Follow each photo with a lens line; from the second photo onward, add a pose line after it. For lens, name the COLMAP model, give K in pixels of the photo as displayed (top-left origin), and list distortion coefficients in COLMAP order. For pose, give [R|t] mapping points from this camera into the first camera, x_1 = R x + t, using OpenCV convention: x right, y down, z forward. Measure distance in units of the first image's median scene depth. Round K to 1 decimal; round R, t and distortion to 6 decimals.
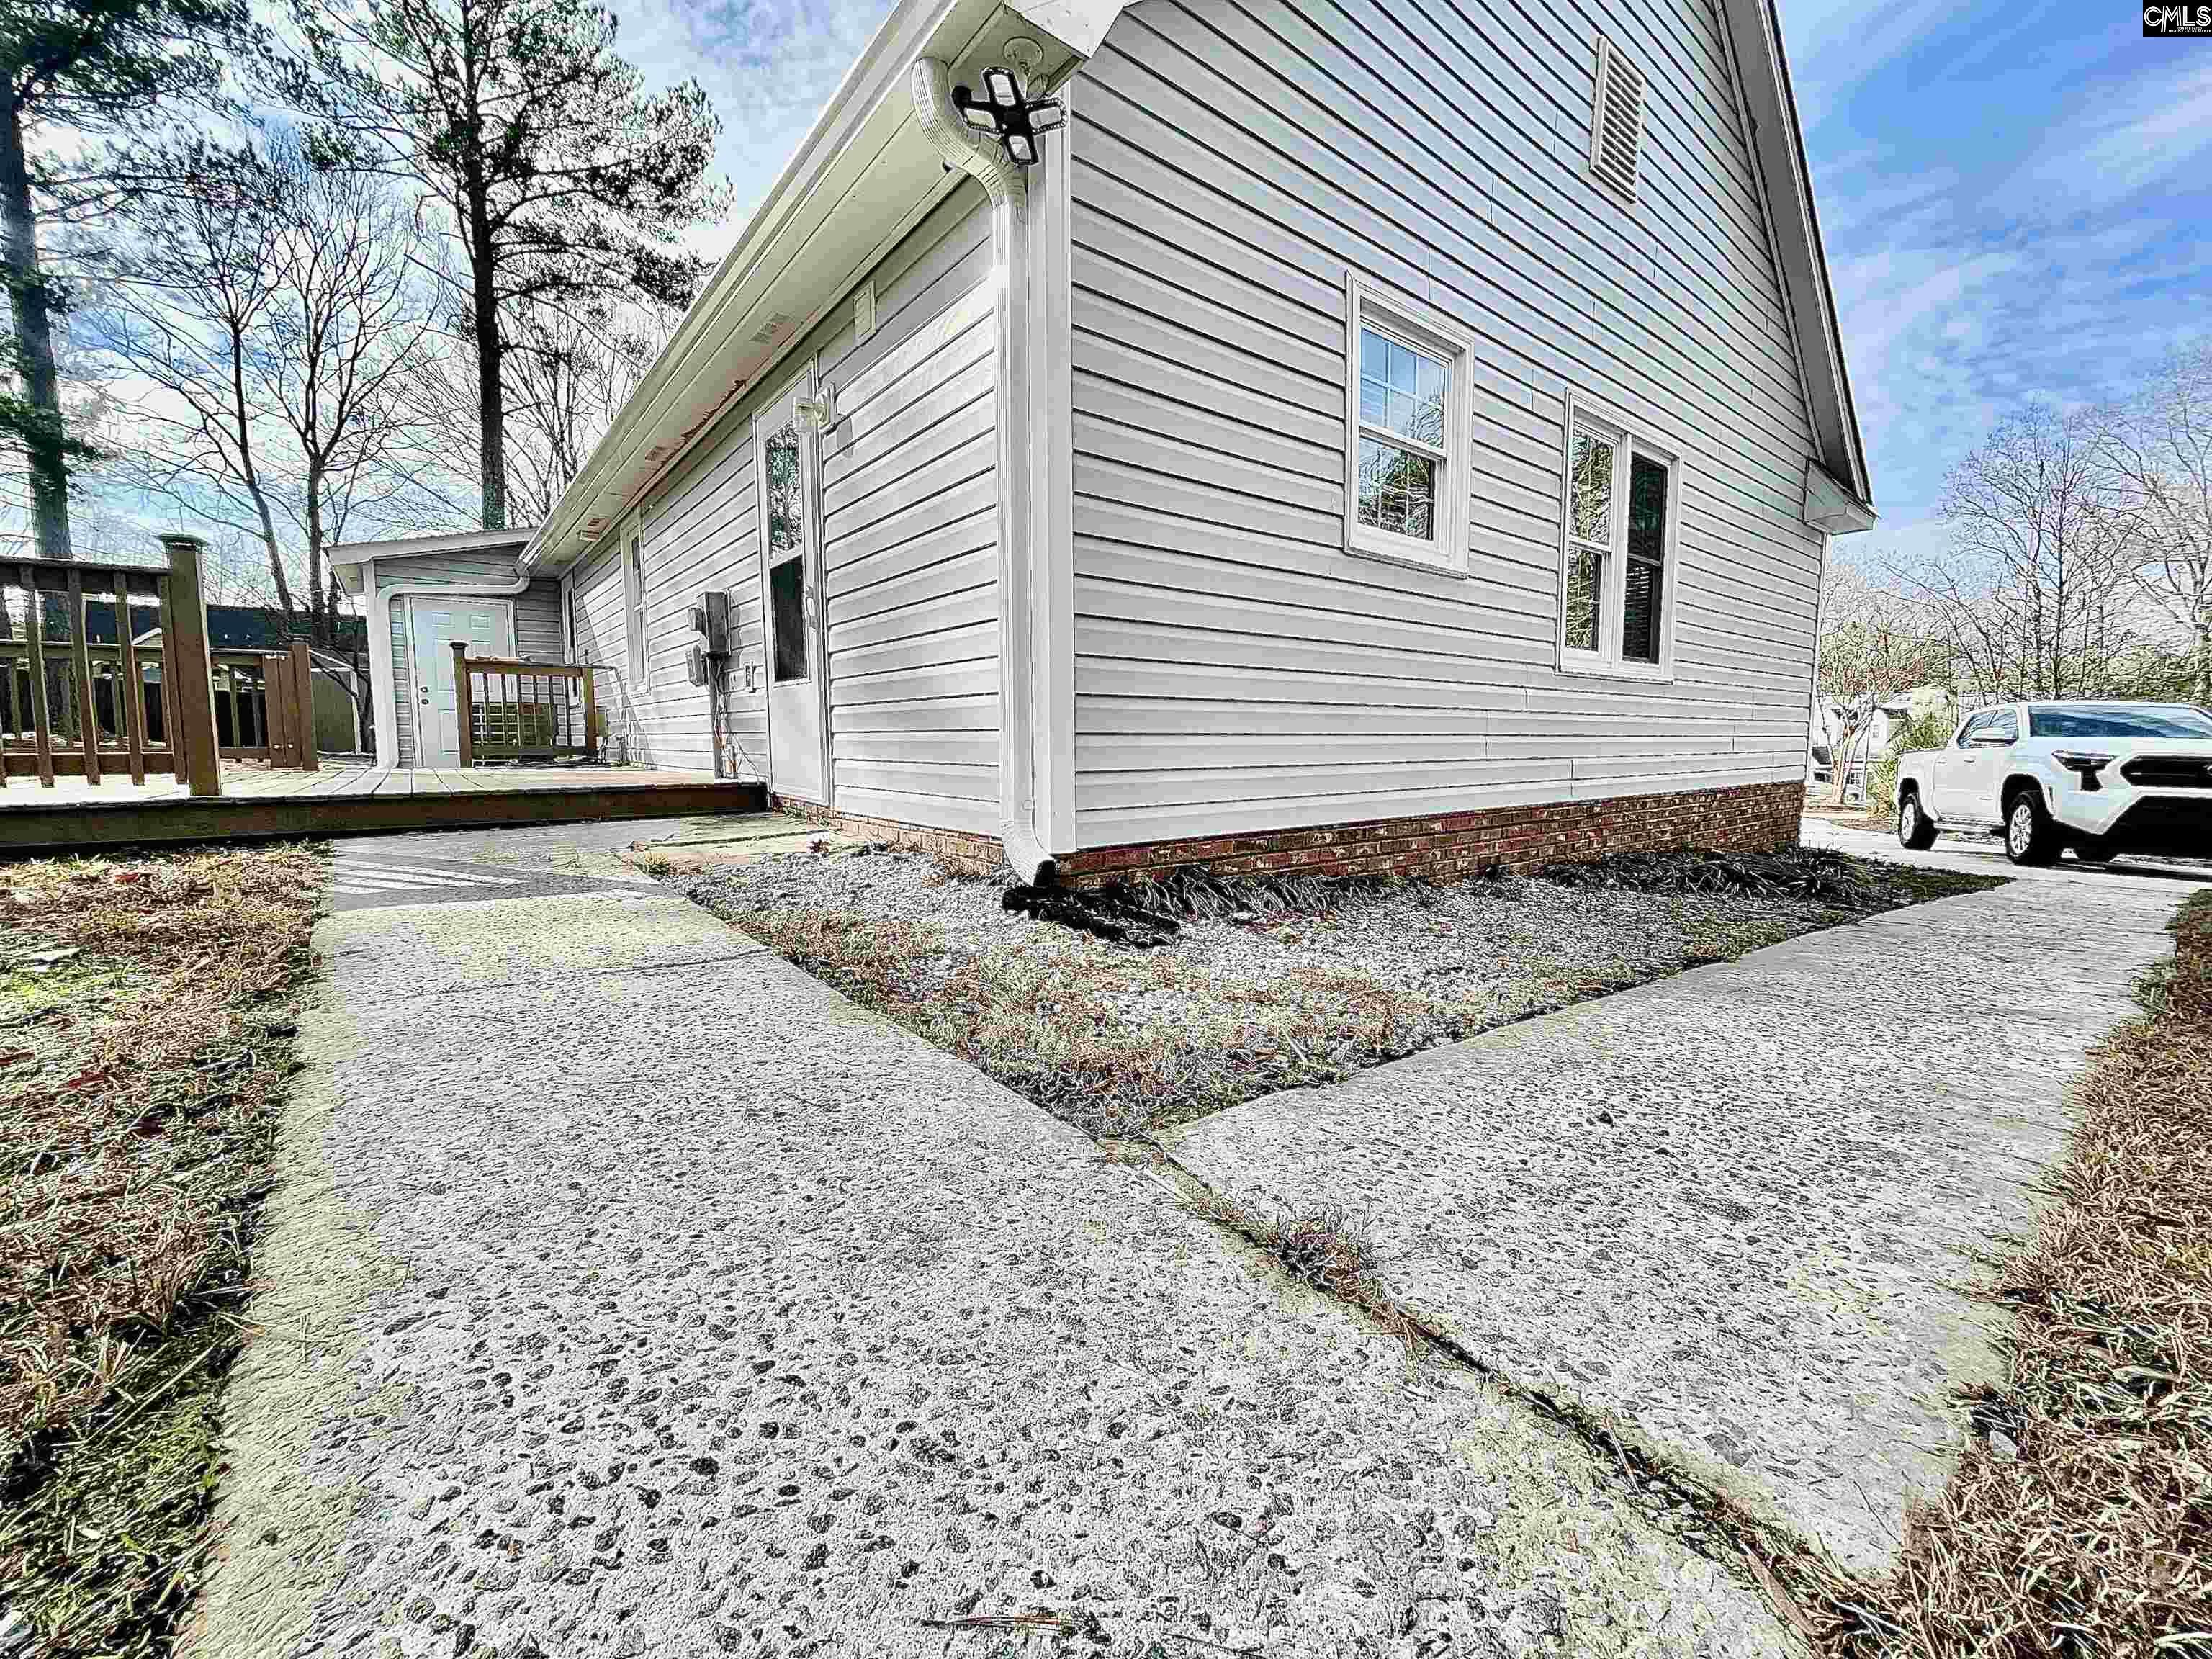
lens RADIAL K [[894.4, 0, 1115.9], [0, 894.4, 828.9], [0, 0, 1]] dist [-0.002475, -0.000018]
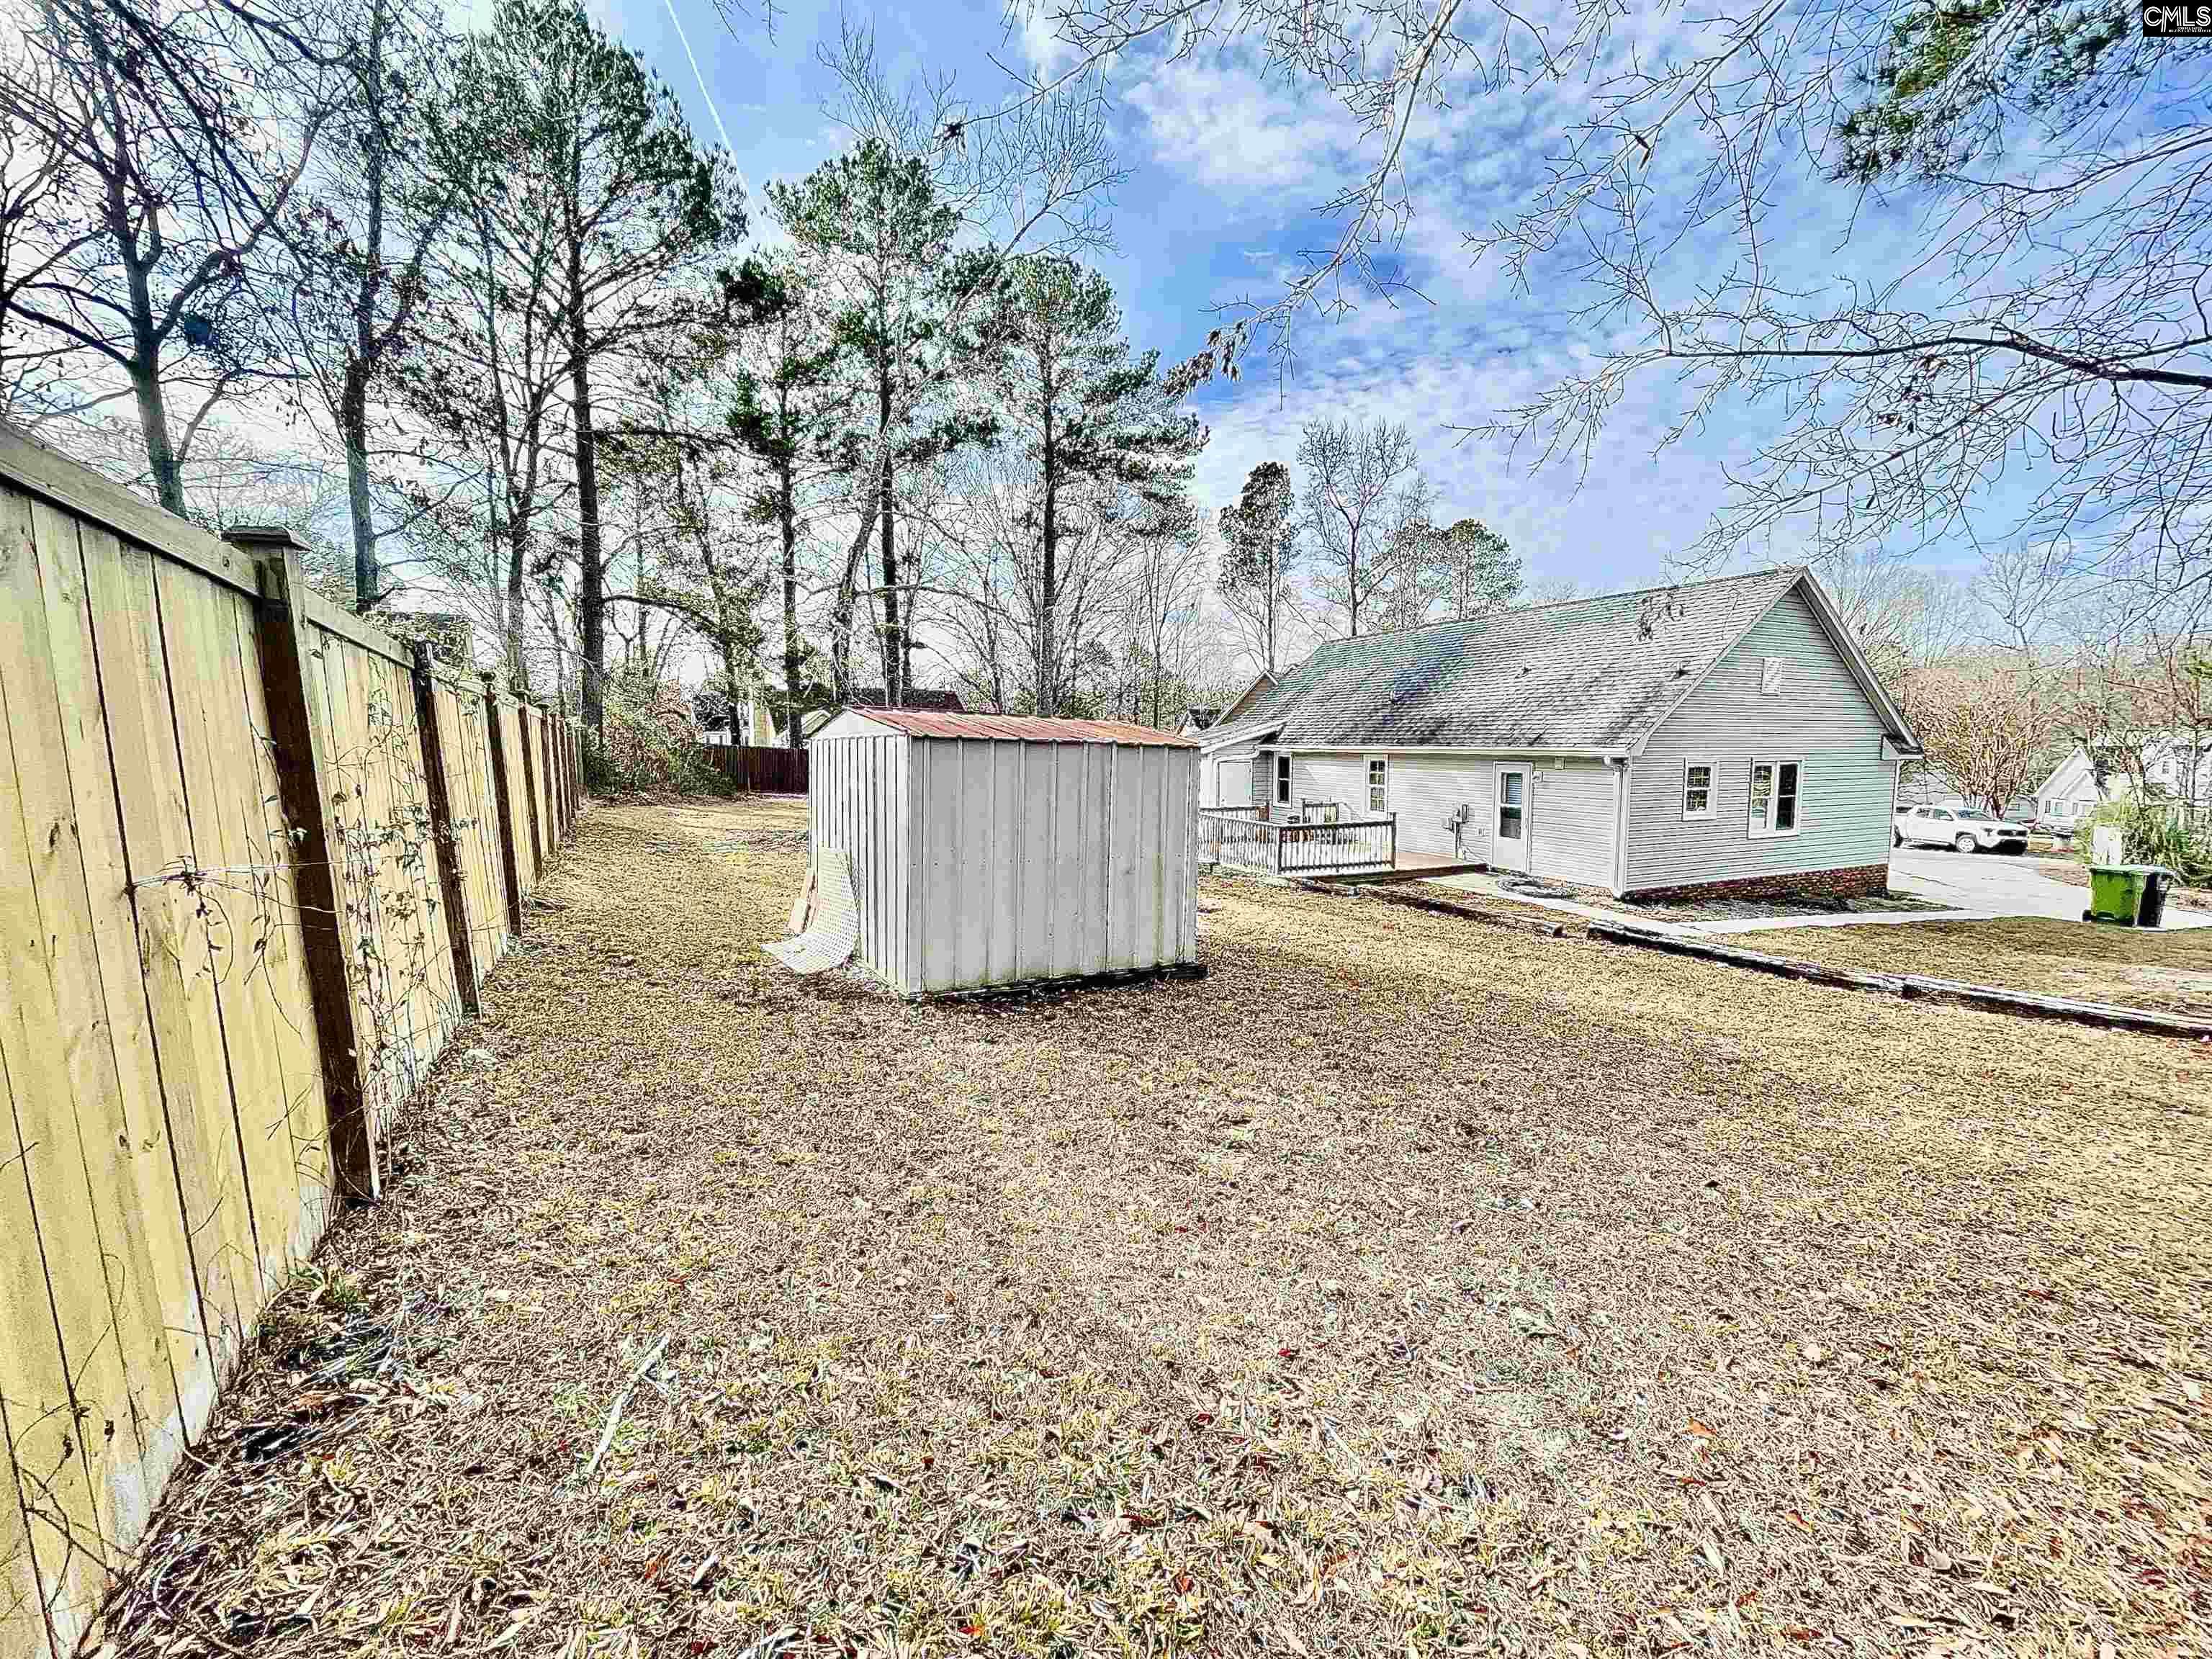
lens RADIAL K [[894.4, 0, 1114.6], [0, 894.4, 827.8], [0, 0, 1]] dist [-0.002475, -0.000018]
pose [[0.968193, 0.024196, -0.249030, -0.876679], [-0.023528, 0.999707, 0.005658, -0.162964], [0.249094, 0.000381, 0.968479, -2.561030]]
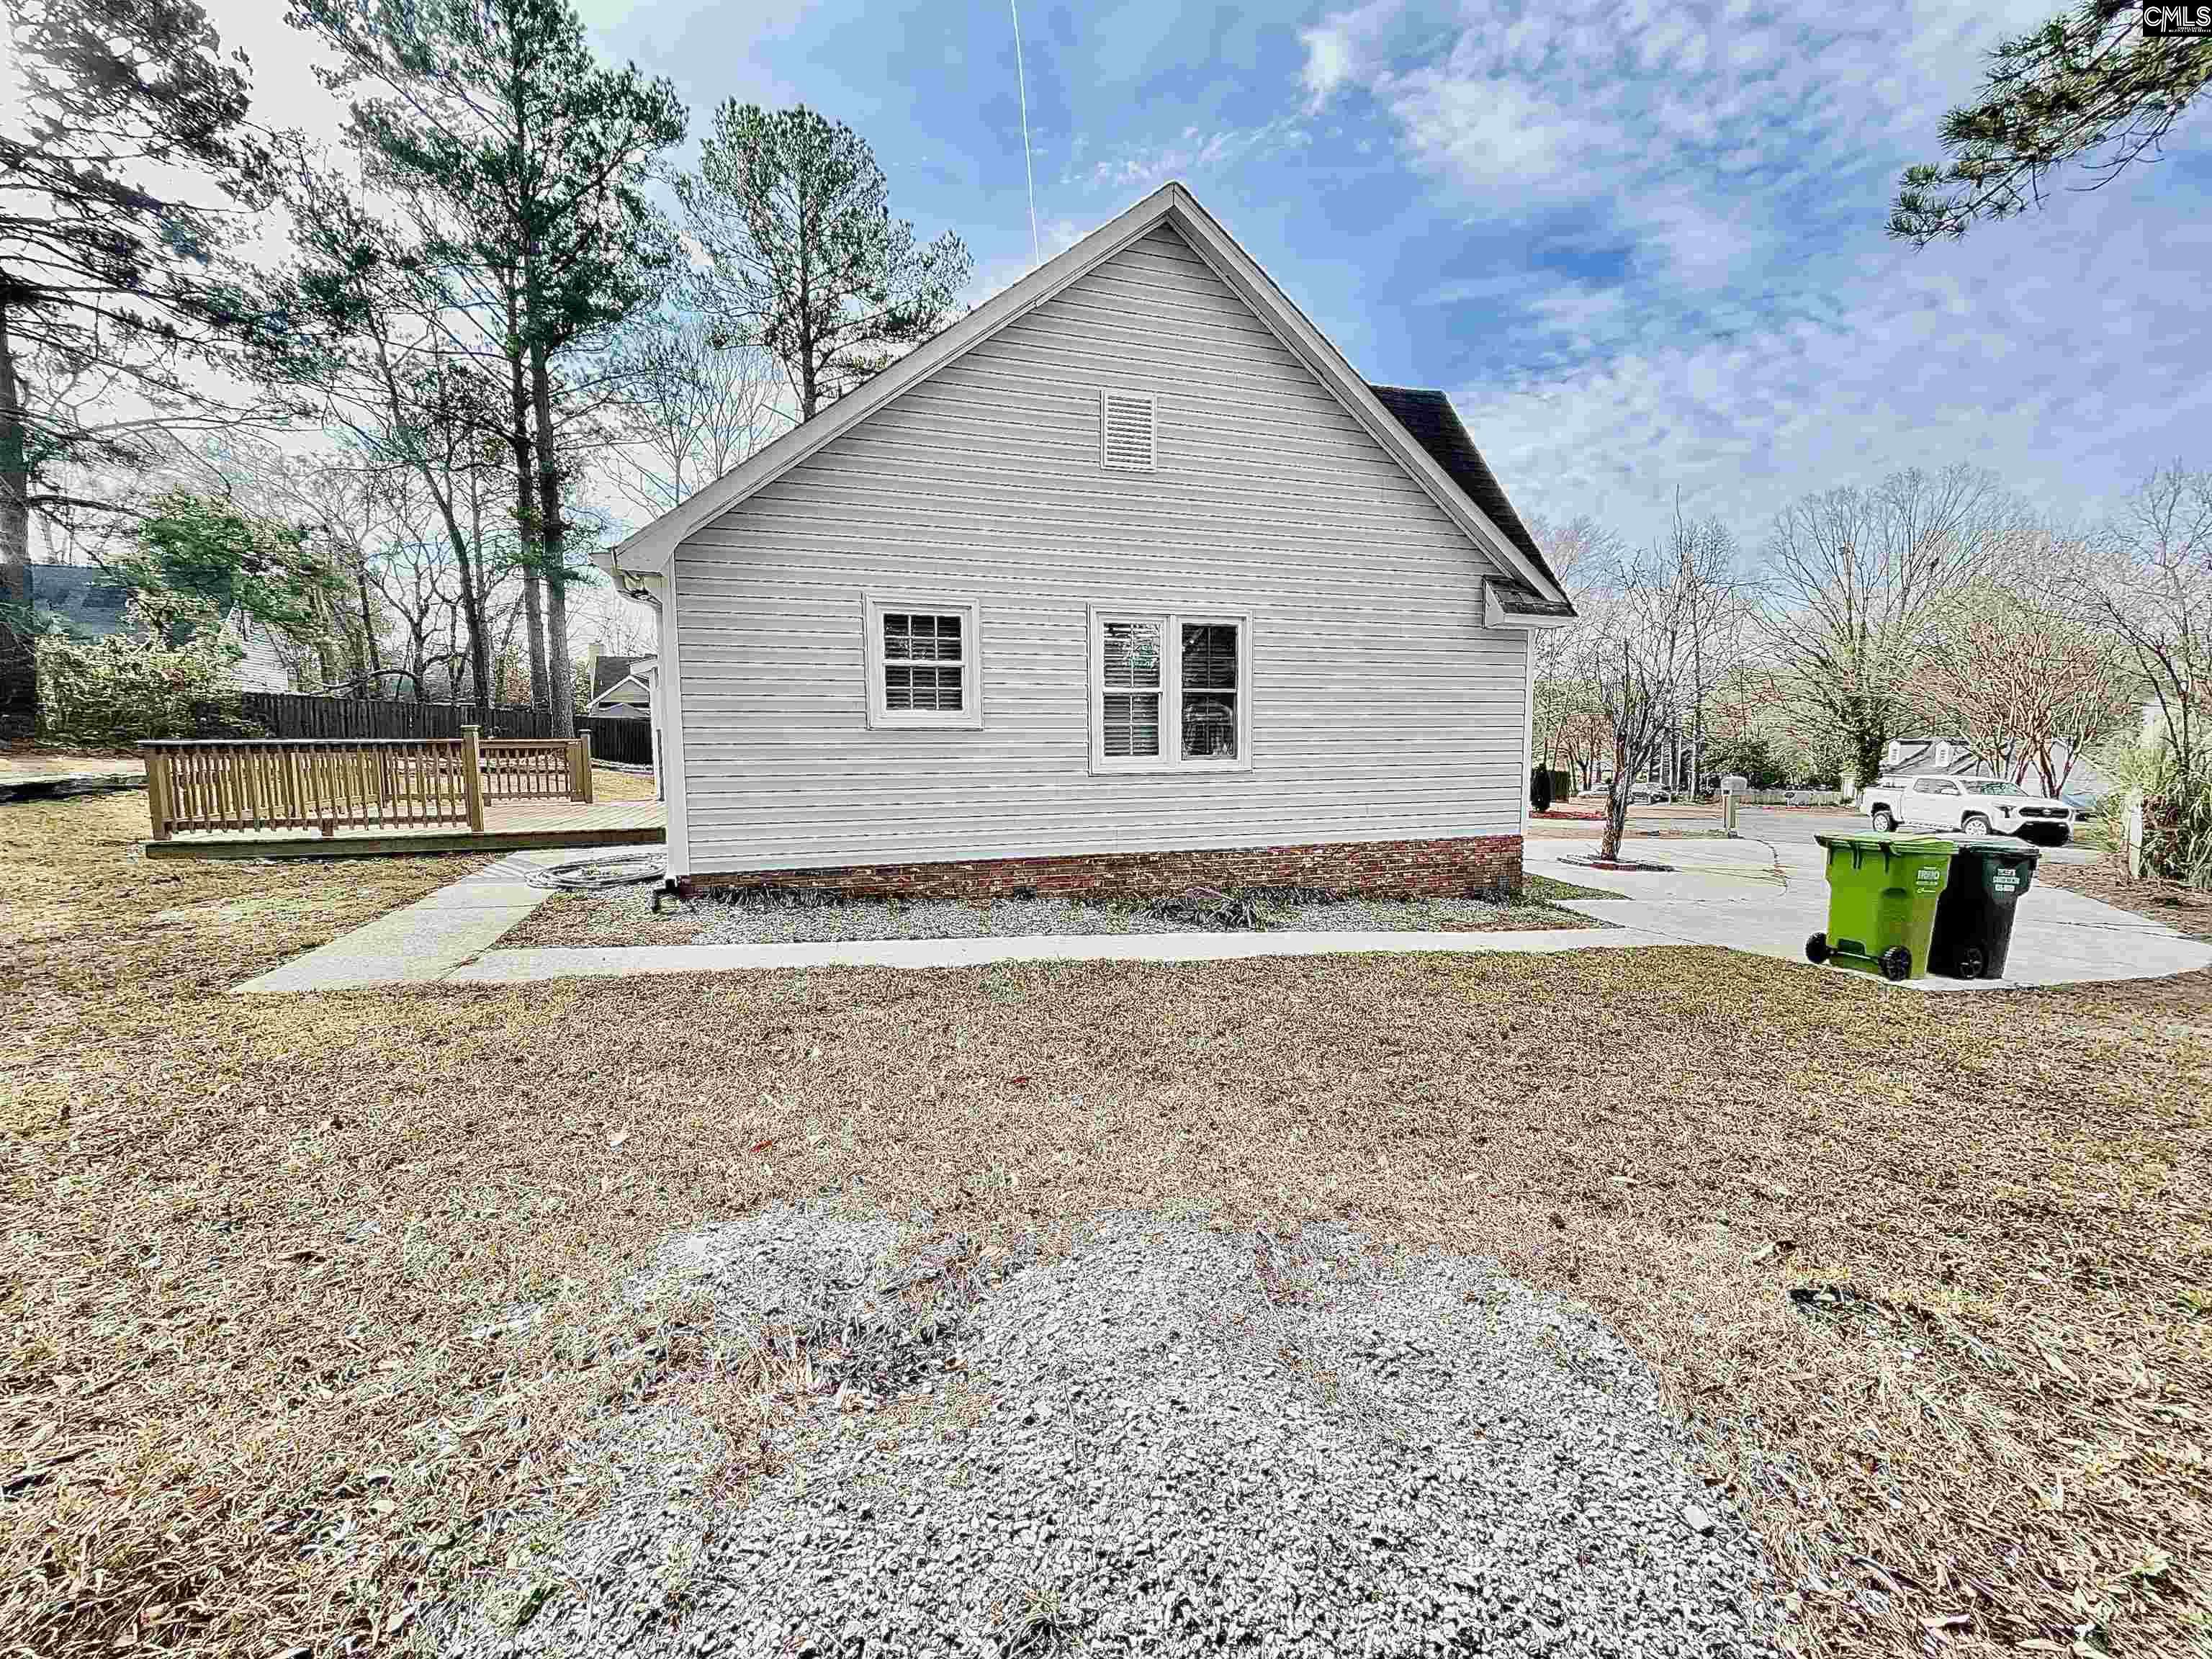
lens RADIAL K [[894.4, 0, 1119.9], [0, 894.4, 825.4], [0, 0, 1]] dist [-0.002475, -0.000018]
pose [[0.936468, 0.031682, -0.349319, 1.008098], [-0.030061, 0.999497, 0.010060, -0.090584], [0.349462, 0.001080, 0.936950, -0.456488]]
